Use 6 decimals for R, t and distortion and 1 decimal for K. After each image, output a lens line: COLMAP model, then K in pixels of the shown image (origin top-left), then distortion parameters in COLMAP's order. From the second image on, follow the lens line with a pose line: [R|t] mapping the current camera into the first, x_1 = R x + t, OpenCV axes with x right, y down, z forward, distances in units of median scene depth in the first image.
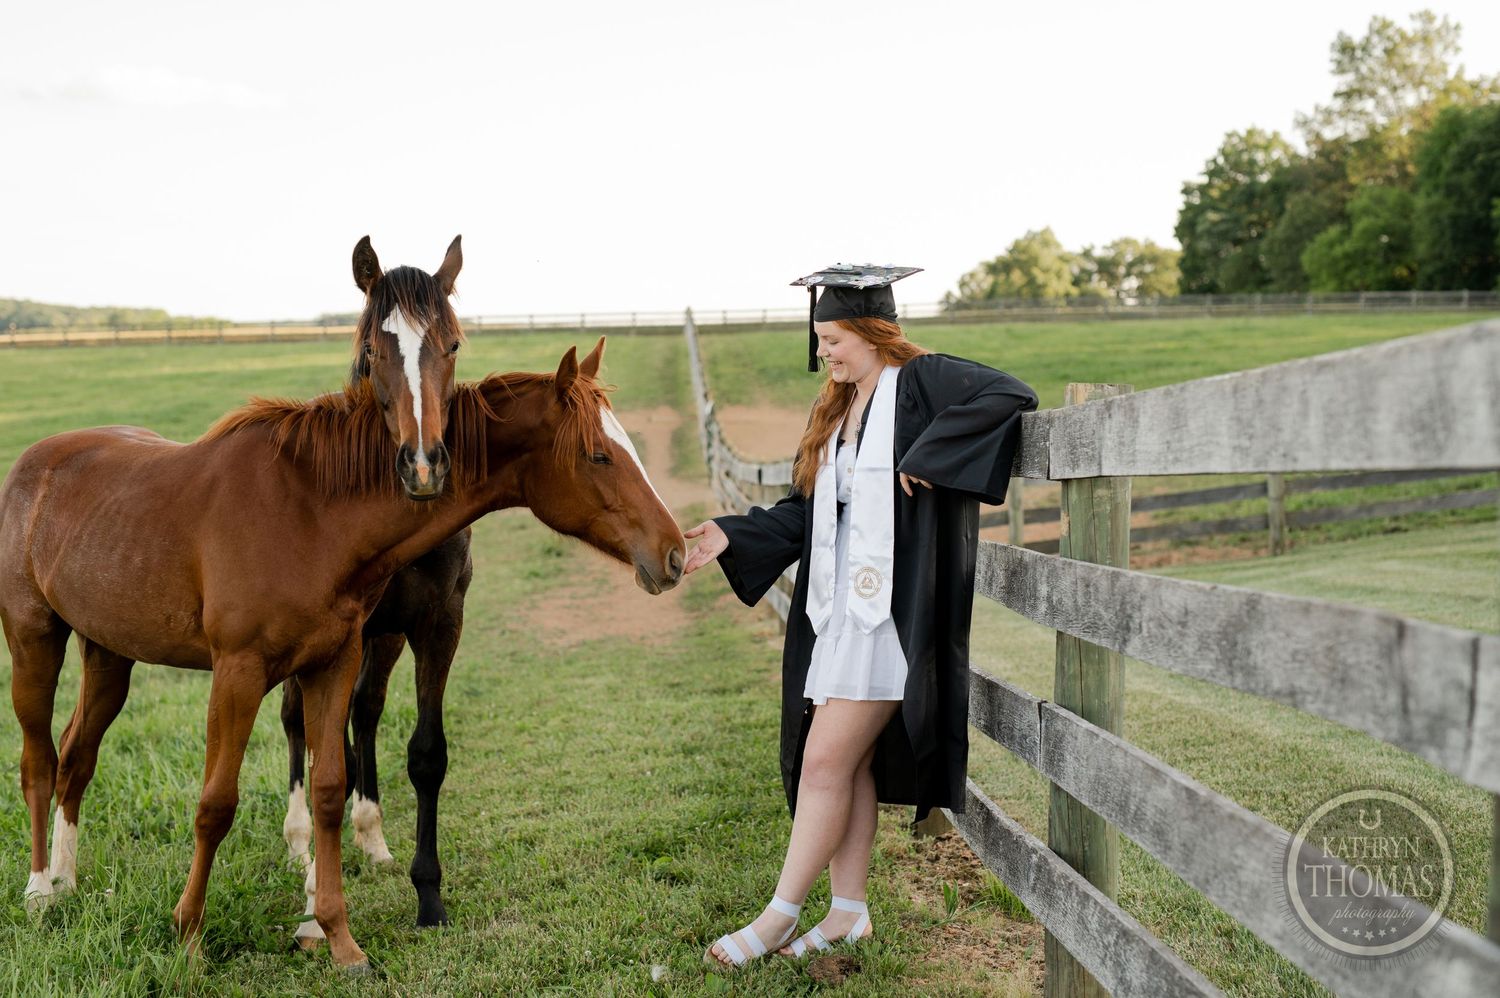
lens RADIAL K [[2189.1, 0, 756.2], [0, 2189.1, 519.6], [0, 0, 1]] dist [-0.018711, 0.007675]
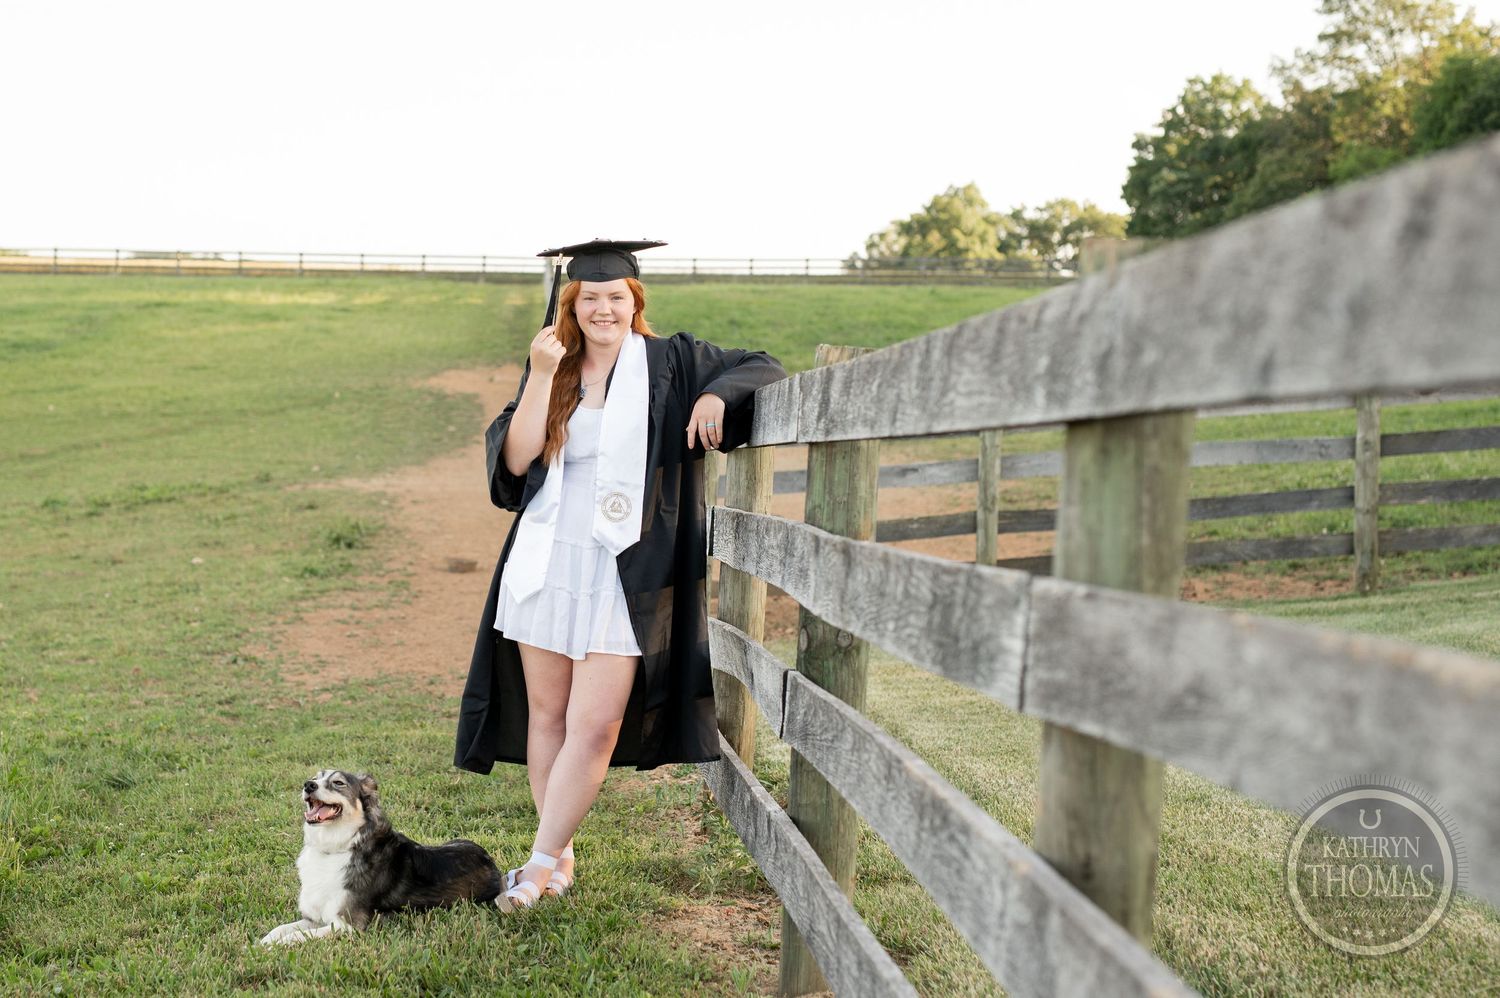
lens RADIAL K [[2124.5, 0, 733.6], [0, 2124.5, 498.6], [0, 0, 1]] dist [0.011172, -0.018147]
pose [[0.997919, 0.040718, 0.049999, 0.002552], [-0.040491, 0.999165, -0.005536, -0.000871], [-0.050183, 0.003500, 0.998734, 0.179551]]
